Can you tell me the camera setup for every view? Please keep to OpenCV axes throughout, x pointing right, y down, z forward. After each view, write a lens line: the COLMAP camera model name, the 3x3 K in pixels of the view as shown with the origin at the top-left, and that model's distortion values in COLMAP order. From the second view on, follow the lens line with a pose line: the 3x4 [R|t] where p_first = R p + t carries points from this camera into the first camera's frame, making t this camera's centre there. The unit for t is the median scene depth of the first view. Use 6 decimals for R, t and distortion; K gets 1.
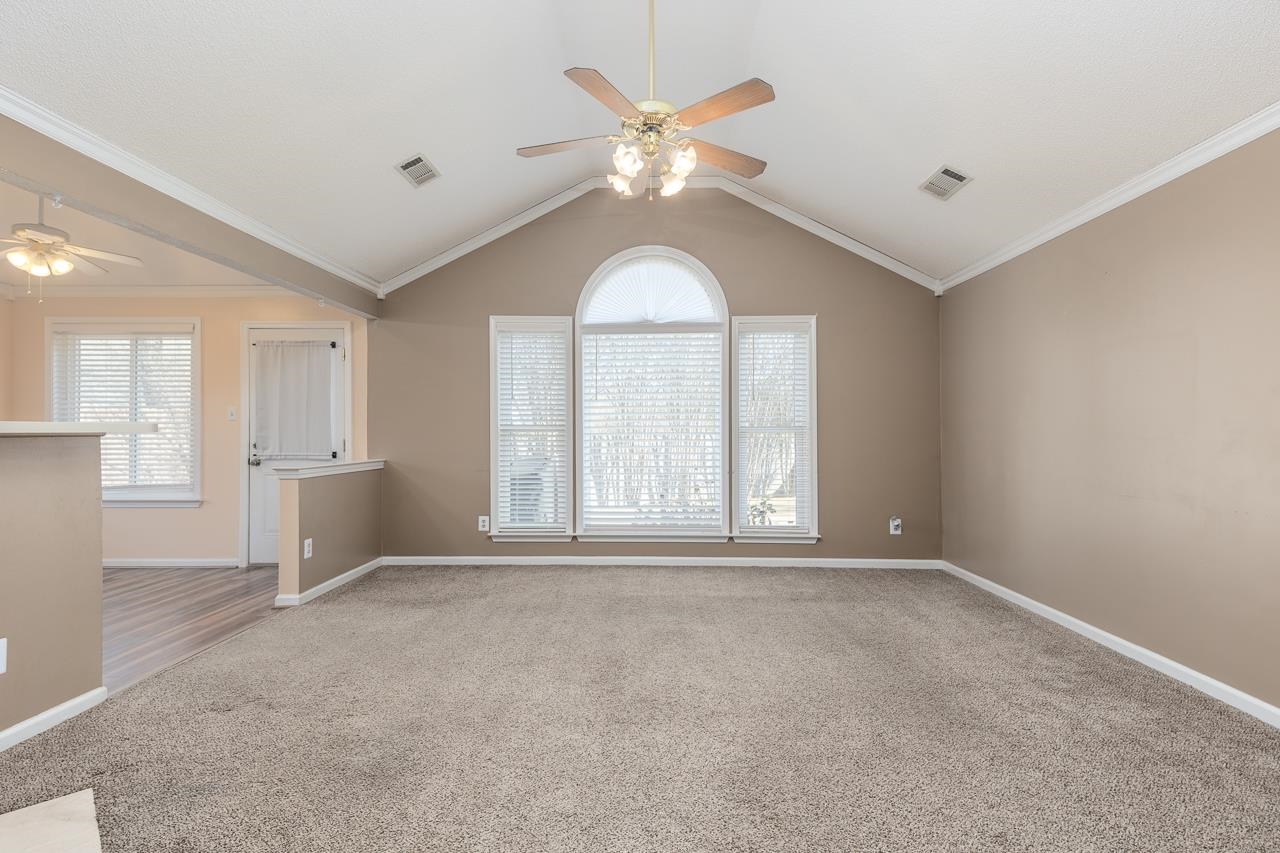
lens RADIAL K [[615.5, 0, 634.6], [0, 615.5, 426.6], [0, 0, 1]] dist [0.053347, -0.022894]
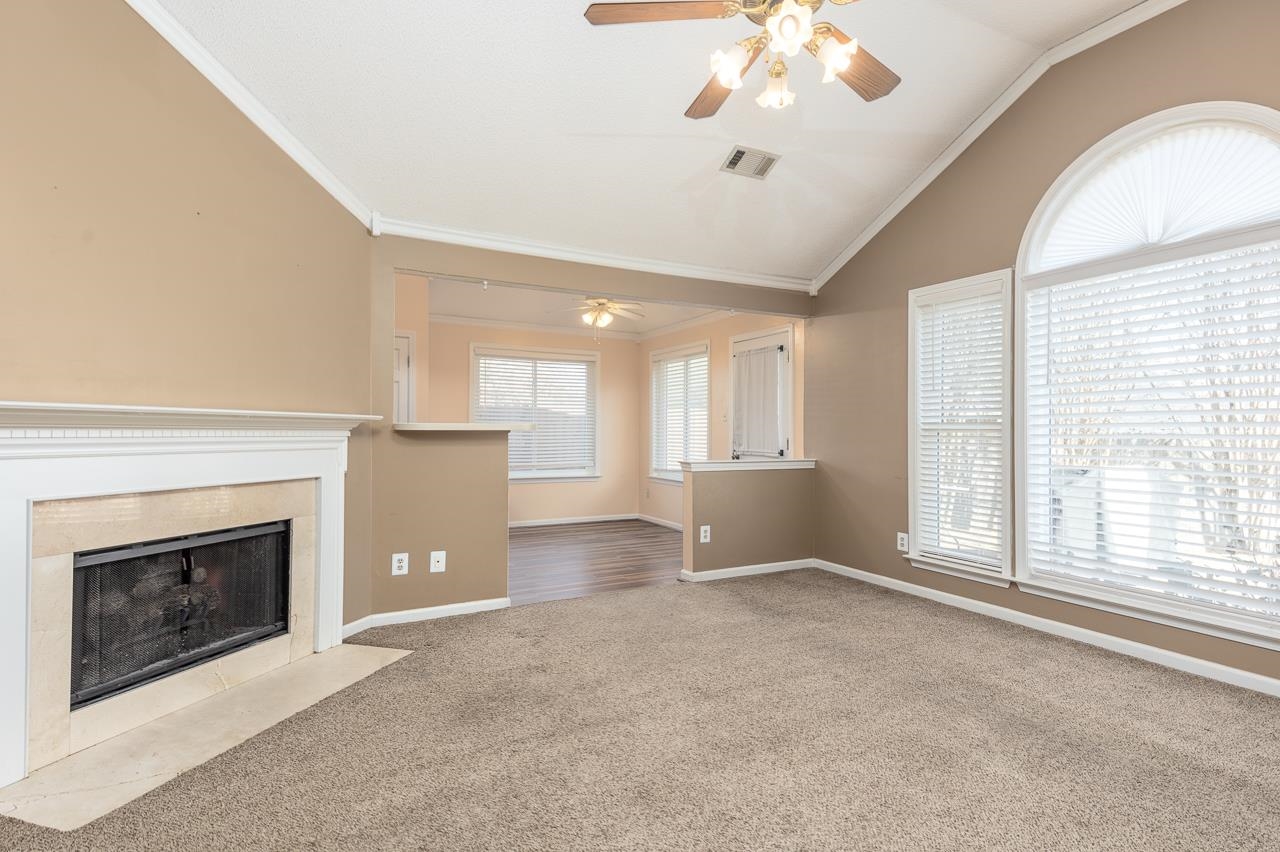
lens RADIAL K [[615.5, 0, 634.6], [0, 615.5, 426.1], [0, 0, 1]] dist [0.053347, -0.022894]
pose [[0.493104, -0.002910, -0.869965, 0.315657], [0.002110, 0.999995, -0.002149, 0.002184], [0.869968, -0.000776, 0.493108, 0.281895]]
